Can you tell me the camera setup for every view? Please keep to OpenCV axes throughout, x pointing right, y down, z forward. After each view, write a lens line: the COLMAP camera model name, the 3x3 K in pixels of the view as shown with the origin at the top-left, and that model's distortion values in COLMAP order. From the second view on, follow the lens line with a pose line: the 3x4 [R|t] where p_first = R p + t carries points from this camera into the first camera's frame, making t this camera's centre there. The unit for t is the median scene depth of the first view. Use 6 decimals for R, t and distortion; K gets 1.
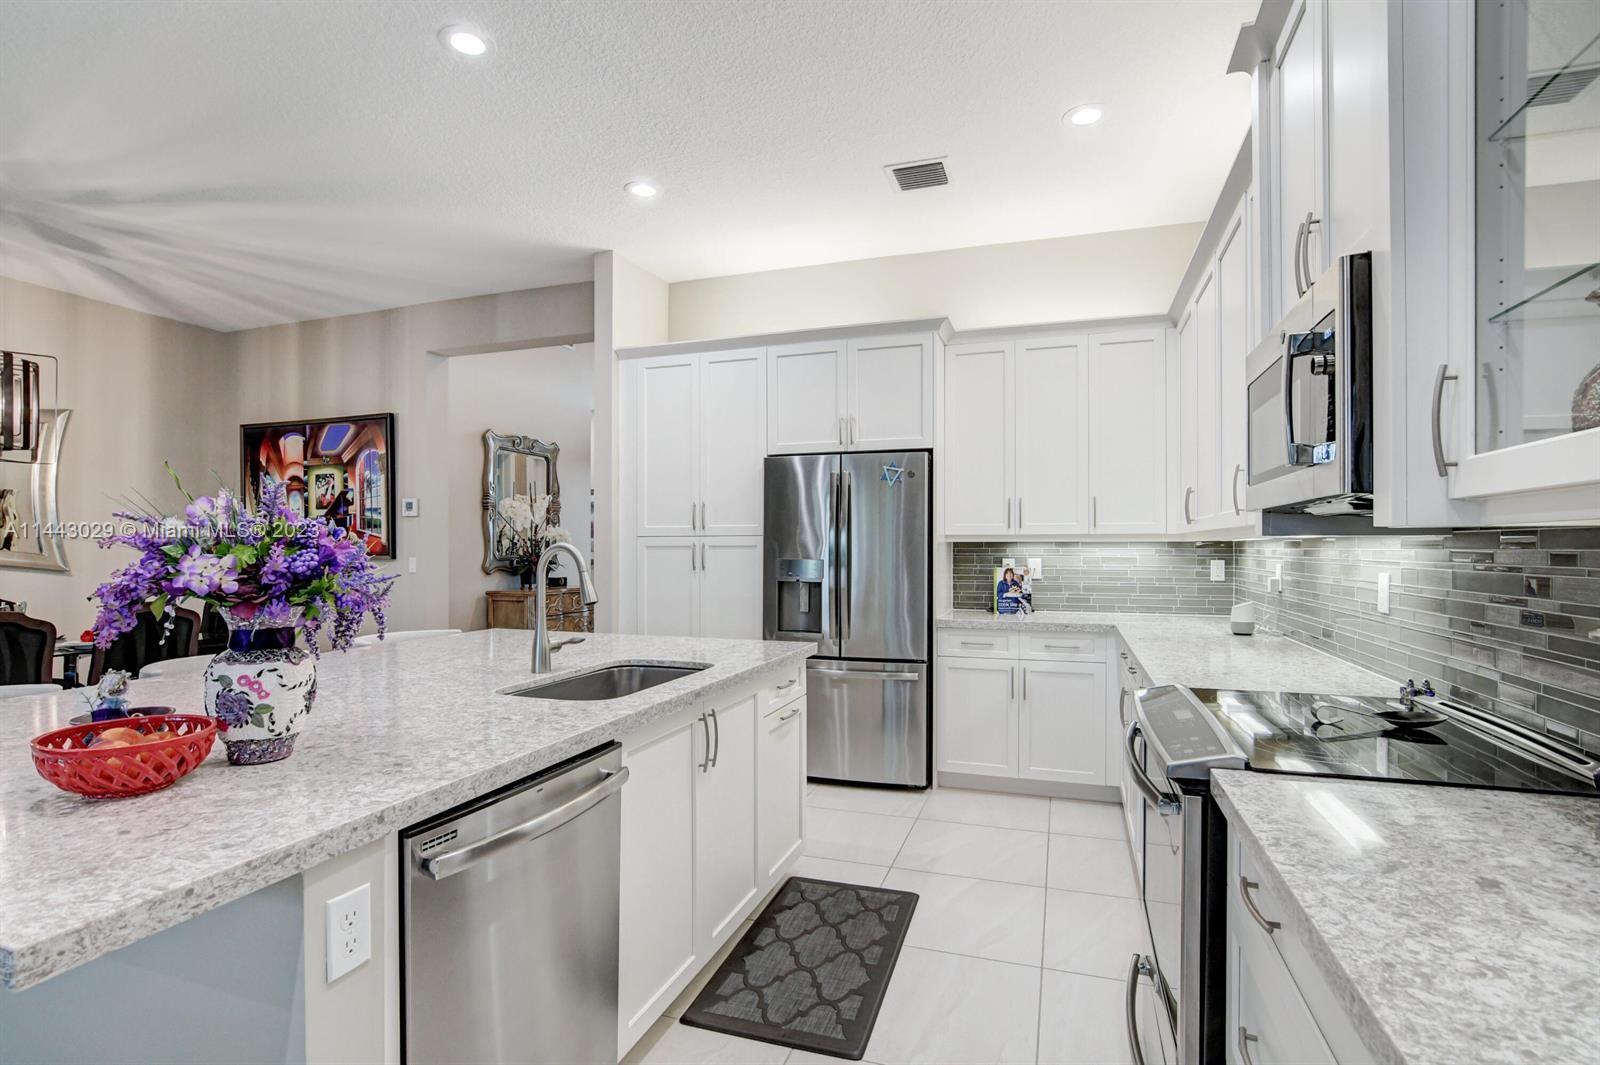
lens RADIAL K [[783.6, 0, 796.7], [0, 783.6, 544.0], [0, 0, 1]] dist [-0.028531, 0.007498]
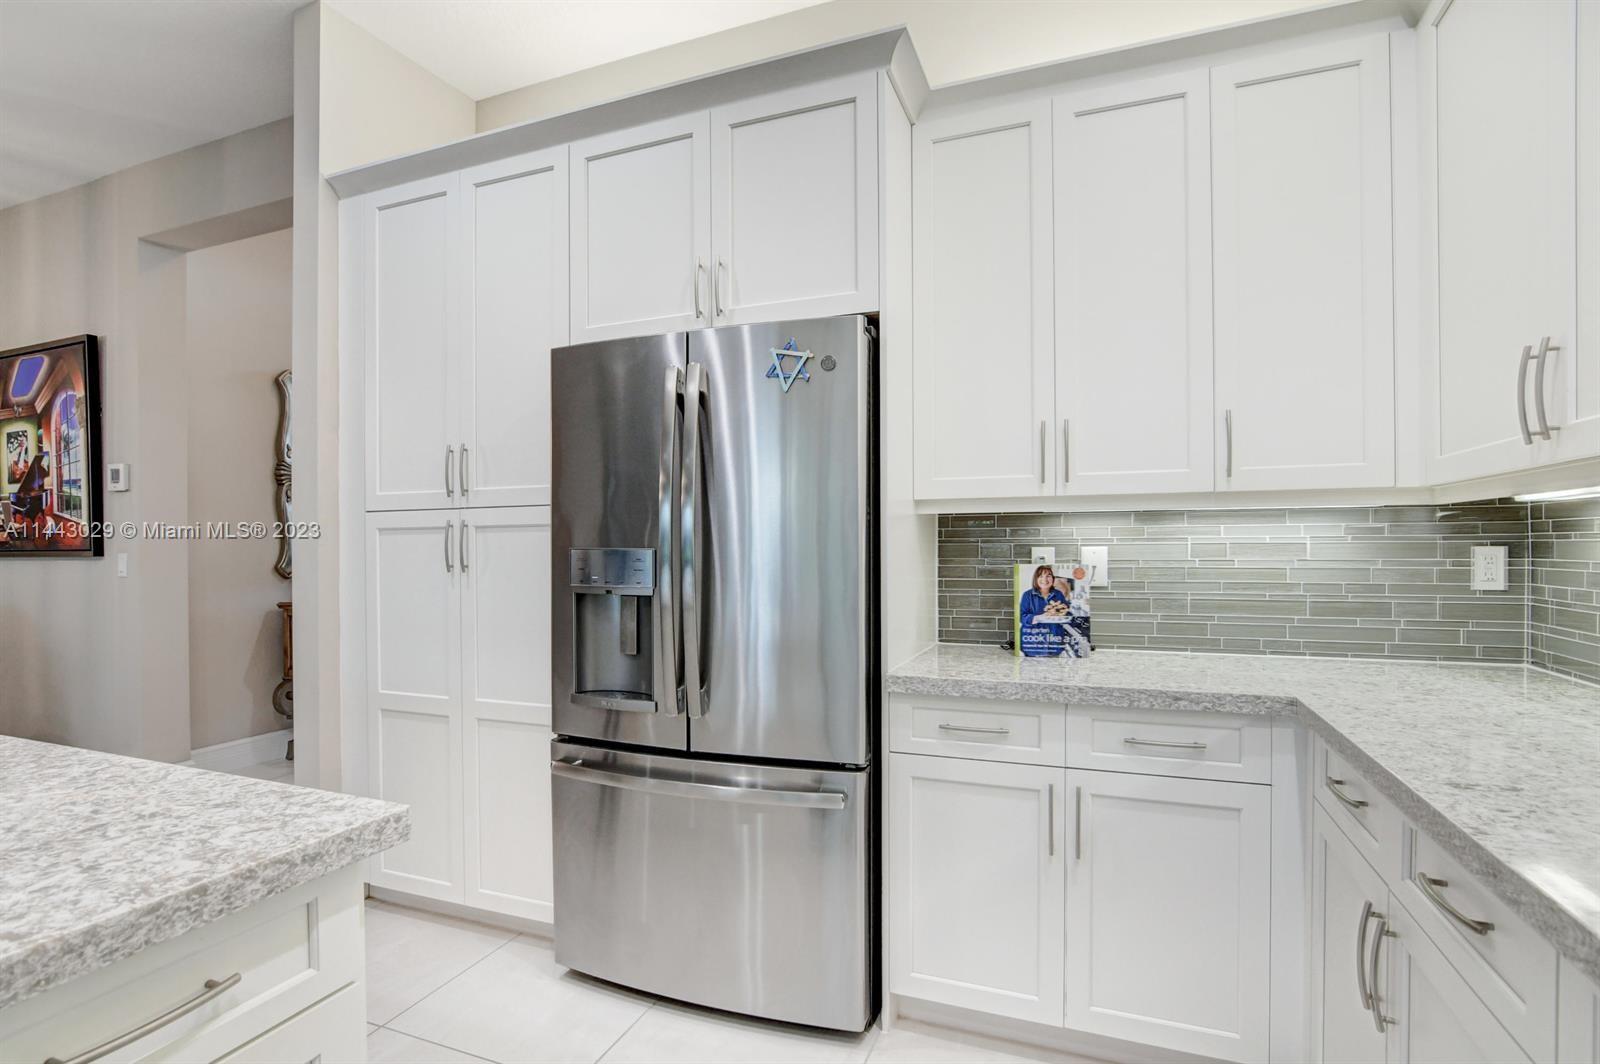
lens RADIAL K [[783.6, 0, 802.0], [0, 783.6, 548.4], [0, 0, 1]] dist [-0.028531, 0.007498]
pose [[0.999083, -0.005987, -0.042402, 0.132897], [0.006255, 0.999961, 0.006201, 0.015284], [0.042363, -0.006460, 0.999081, 0.474893]]
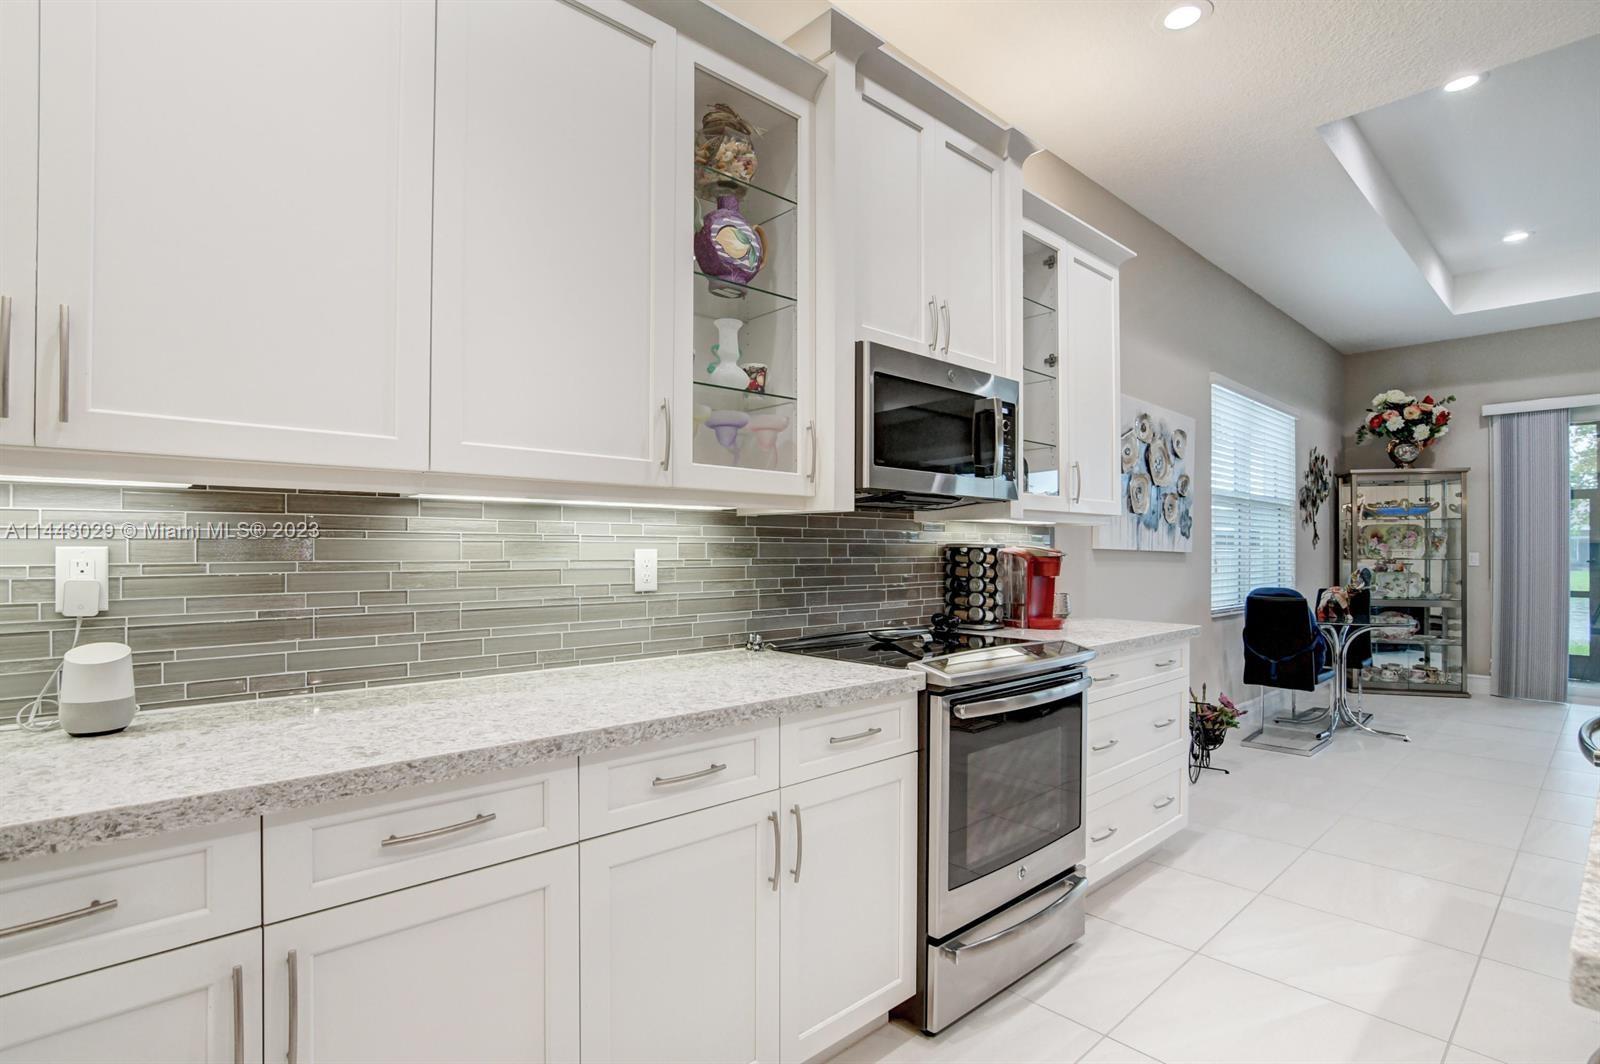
lens RADIAL K [[783.6, 0, 785.5], [0, 783.6, 544.3], [0, 0, 1]] dist [-0.028531, 0.007498]
pose [[-0.877631, -0.002289, 0.479331, 0.074559], [-0.006094, 0.999961, -0.006381, 0.018590], [-0.479298, -0.008521, -0.877611, 0.851428]]
